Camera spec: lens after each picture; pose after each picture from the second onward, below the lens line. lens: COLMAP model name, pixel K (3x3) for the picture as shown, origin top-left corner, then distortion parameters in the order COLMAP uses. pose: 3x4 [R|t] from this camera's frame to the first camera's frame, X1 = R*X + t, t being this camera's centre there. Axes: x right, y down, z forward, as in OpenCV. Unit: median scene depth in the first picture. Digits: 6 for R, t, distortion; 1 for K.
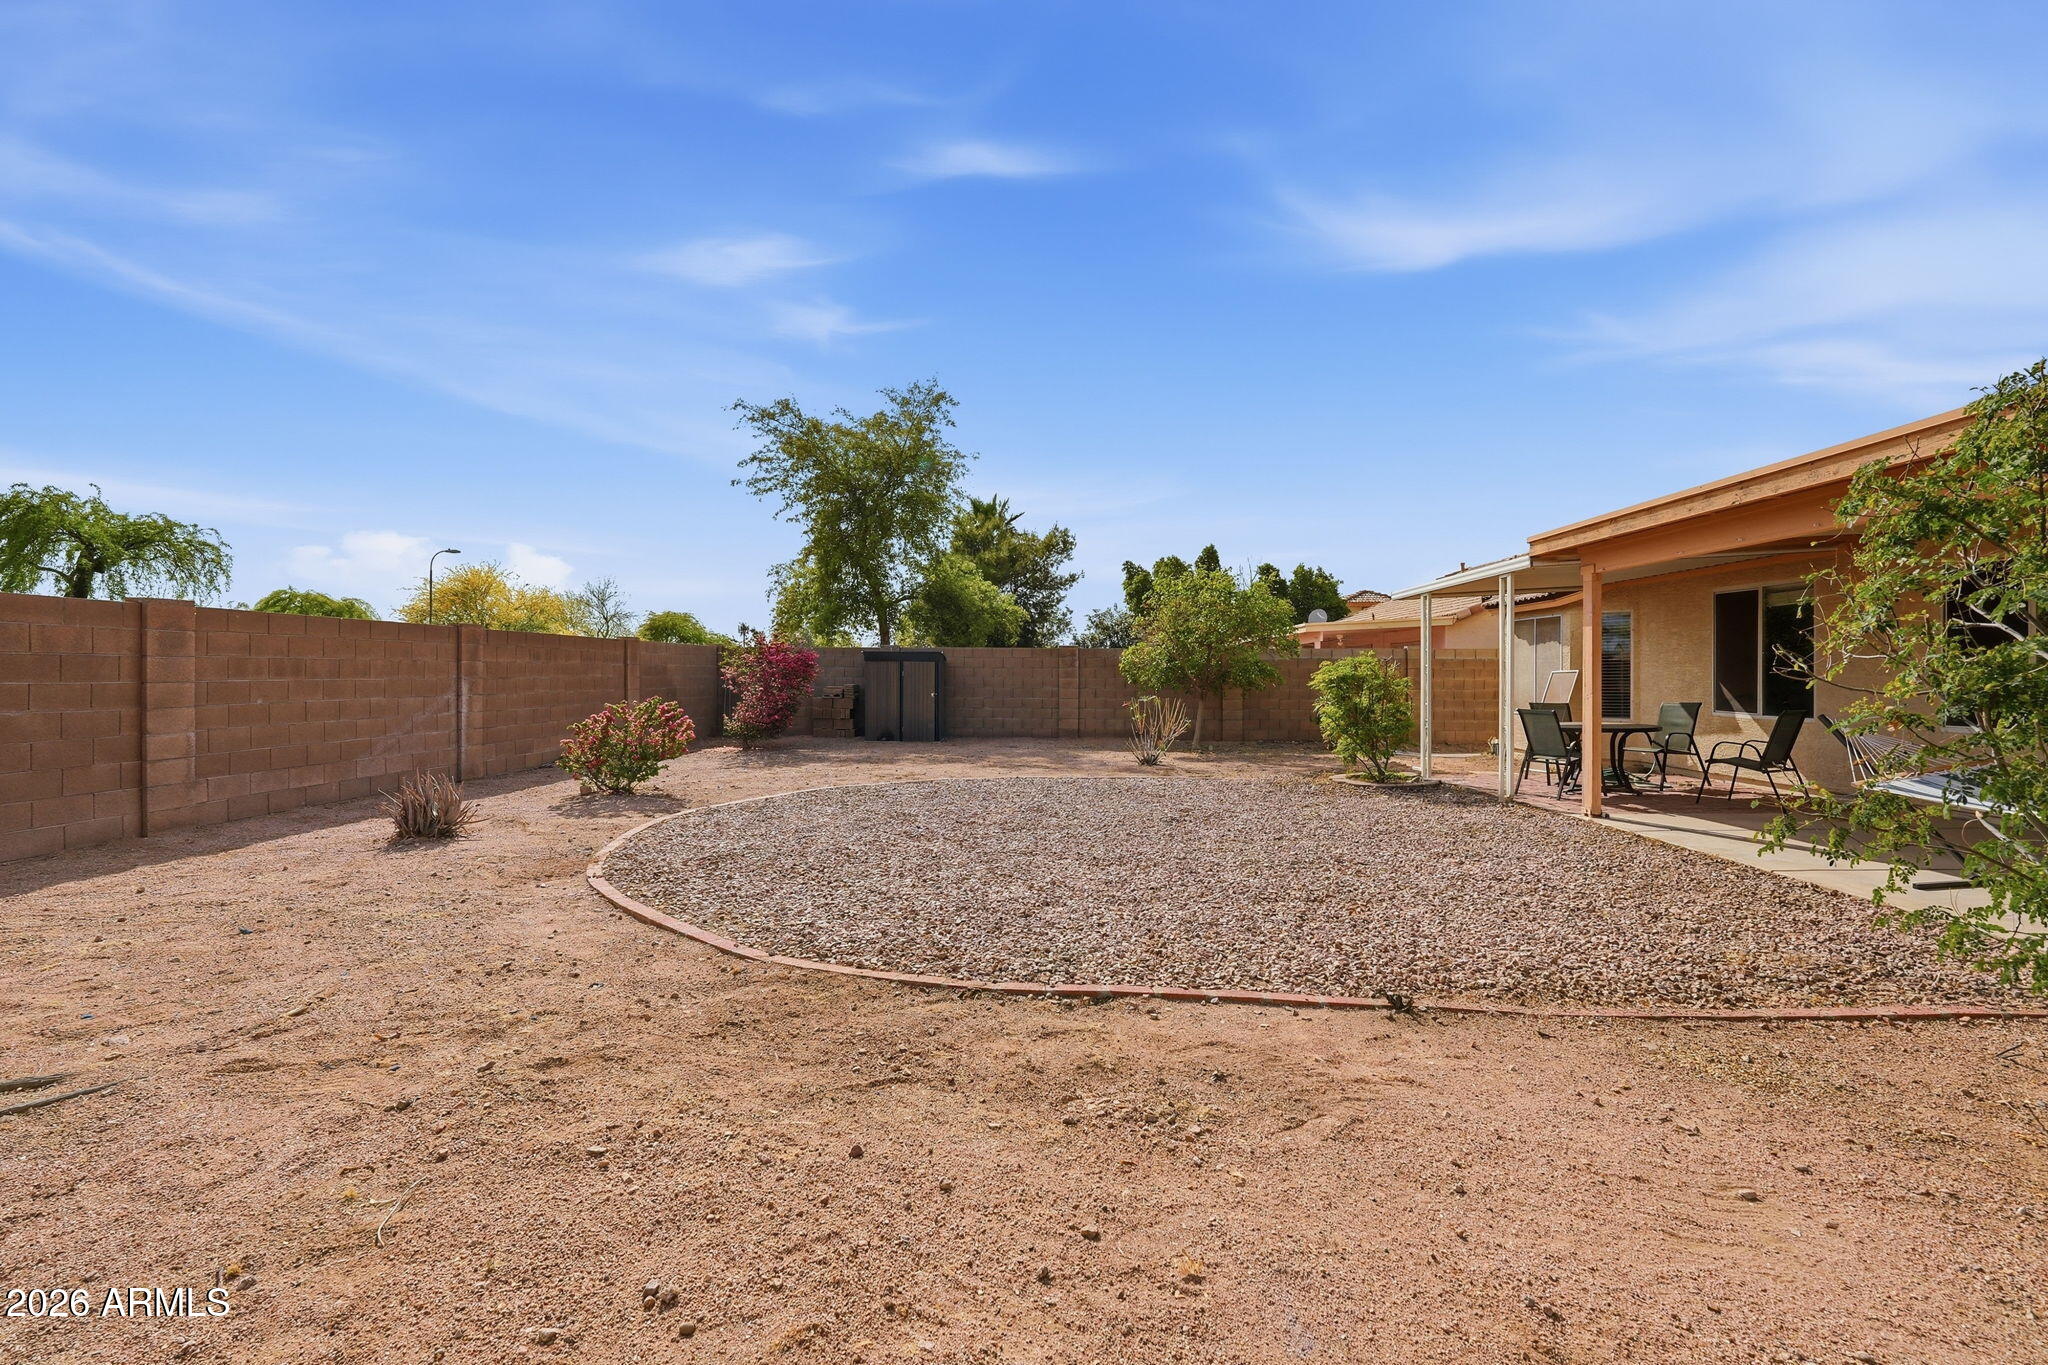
lens RADIAL K [[913.9, 0, 1029.5], [0, 913.9, 680.3], [0, 0, 1]] dist [-0.010824, 0.004311]
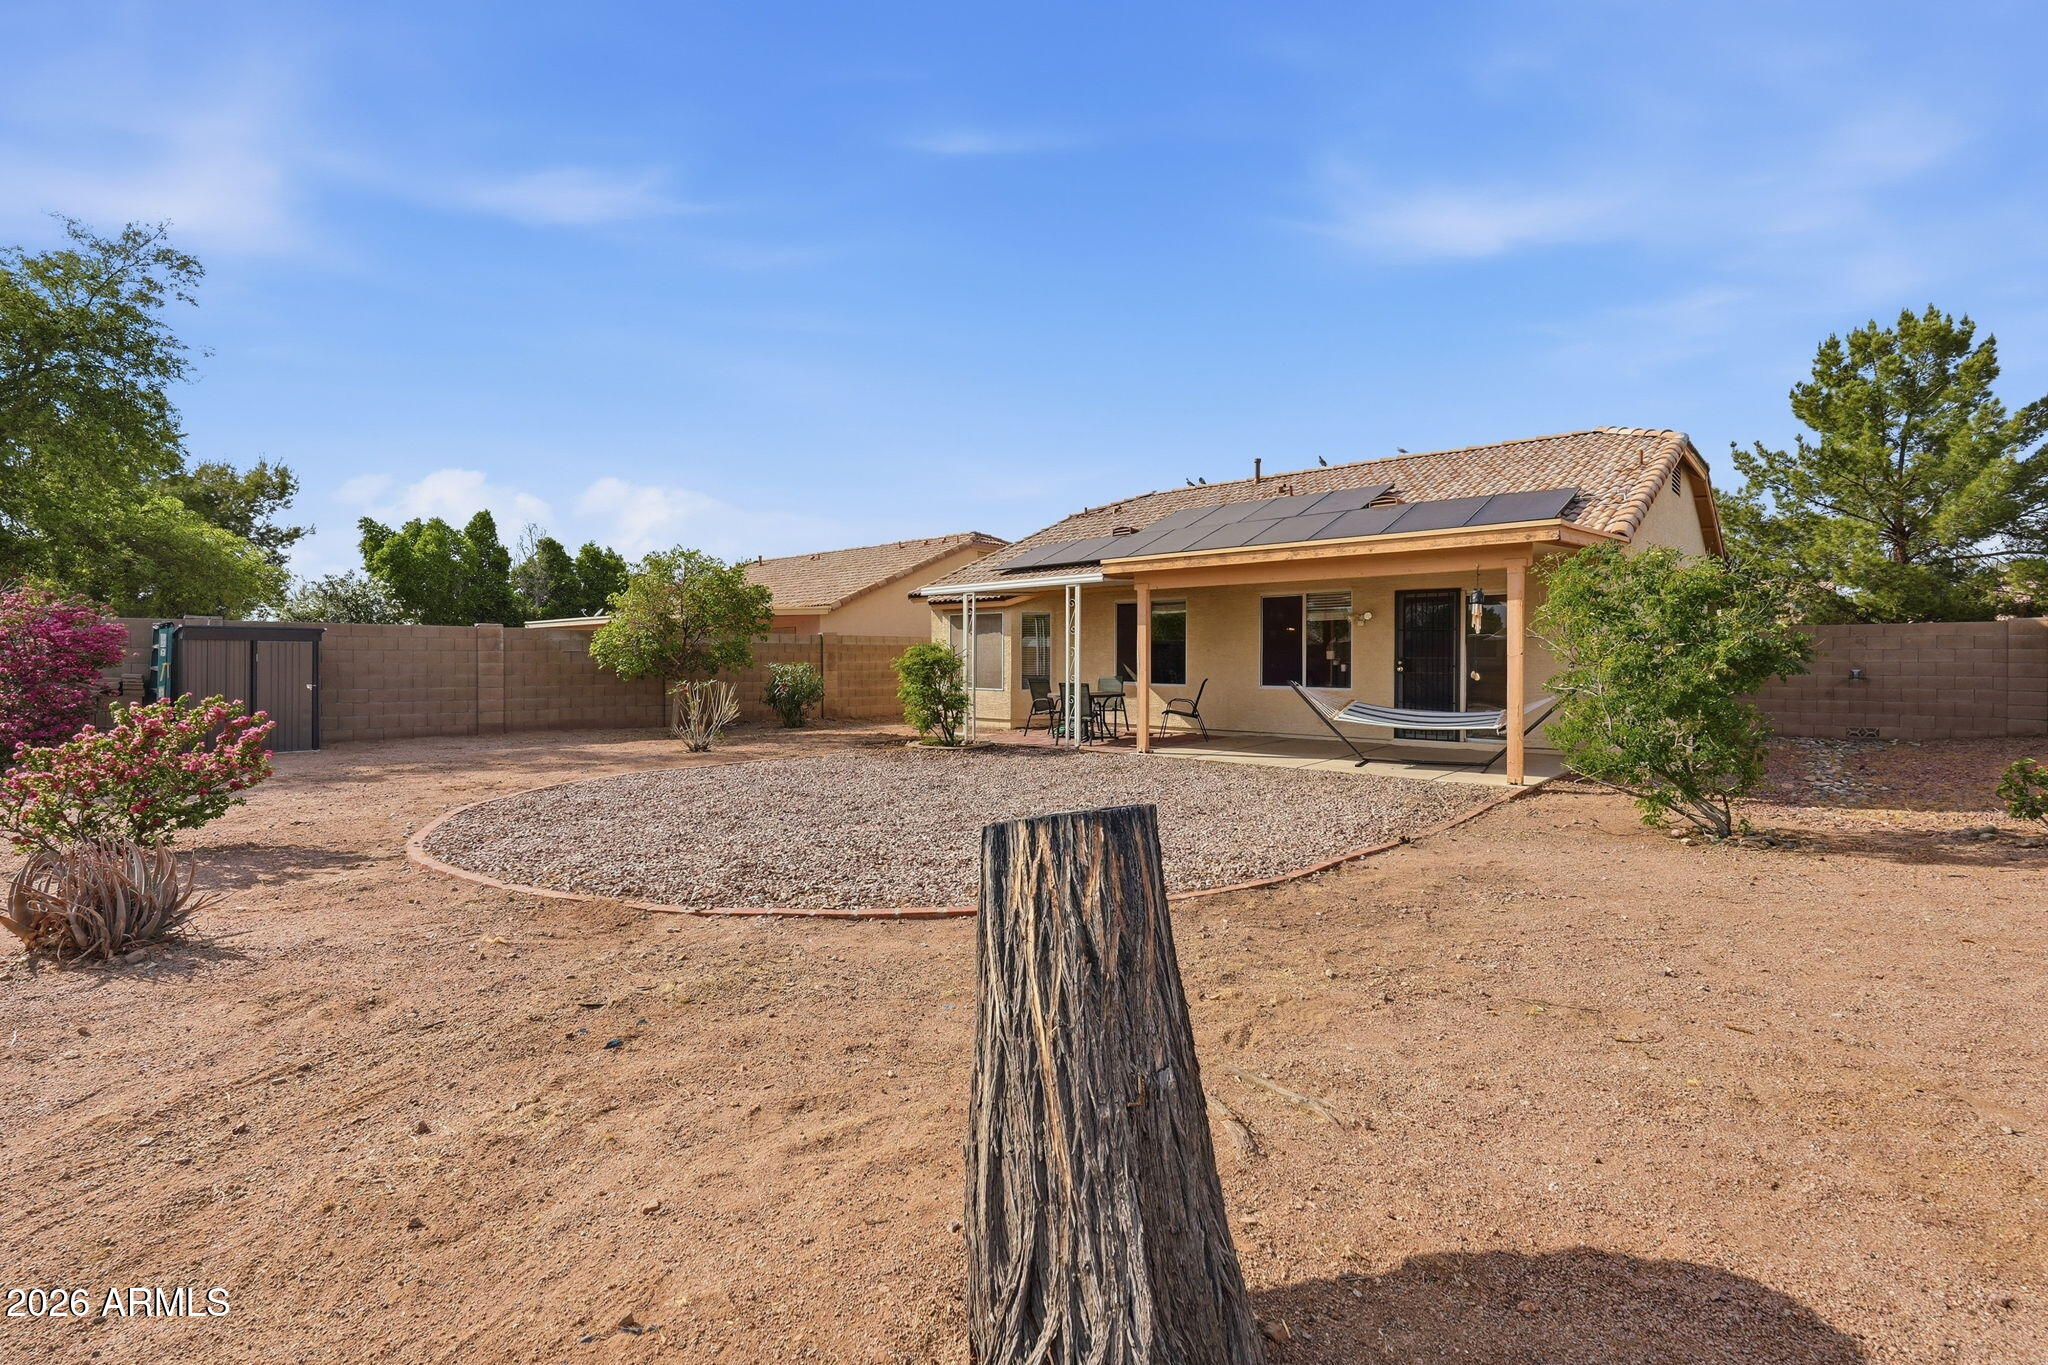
lens RADIAL K [[913.9, 0, 1023.1], [0, 913.9, 677.2], [0, 0, 1]] dist [-0.010824, 0.004311]
pose [[0.643159, -0.018275, 0.765514, -0.146927], [0.007234, 0.999816, 0.017790, -0.000399], [-0.765698, -0.005904, 0.643173, 0.044700]]
